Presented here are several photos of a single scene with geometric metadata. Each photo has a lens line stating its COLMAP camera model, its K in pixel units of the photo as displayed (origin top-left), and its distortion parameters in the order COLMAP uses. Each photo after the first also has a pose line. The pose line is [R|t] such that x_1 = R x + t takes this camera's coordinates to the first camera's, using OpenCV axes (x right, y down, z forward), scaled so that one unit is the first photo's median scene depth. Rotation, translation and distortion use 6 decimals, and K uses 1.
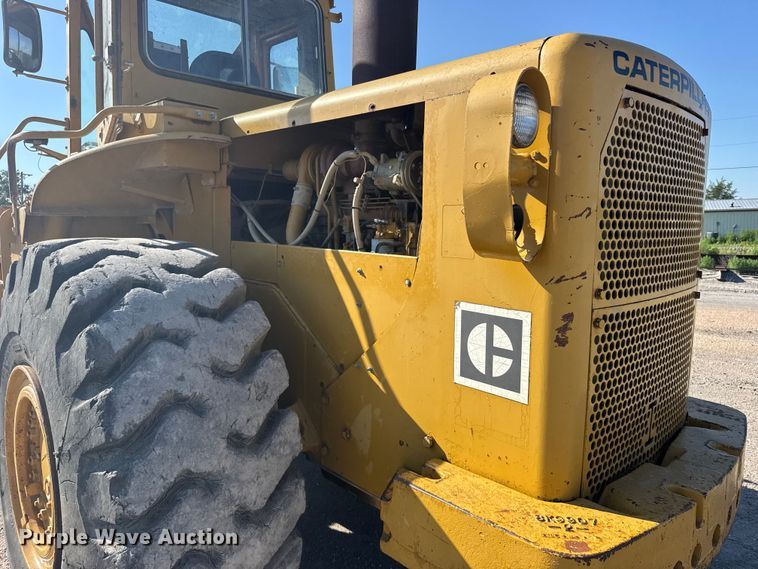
lens RADIAL K [[549.1, 0, 381.0], [0, 549.1, 283.9], [0, 0, 1]] dist [0.032723, -0.043368]
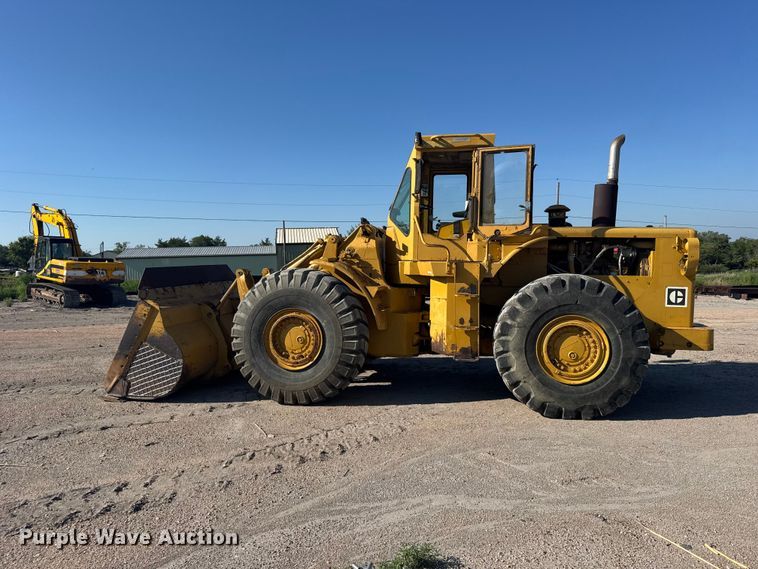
lens RADIAL K [[549.1, 0, 382.7], [0, 549.1, 291.9], [0, 0, 1]] dist [0.032723, -0.043368]
pose [[0.806376, -0.035487, 0.590338, -3.866440], [0.064608, 0.997510, -0.028288, 0.050112], [-0.587864, 0.060952, 0.806661, -1.049056]]
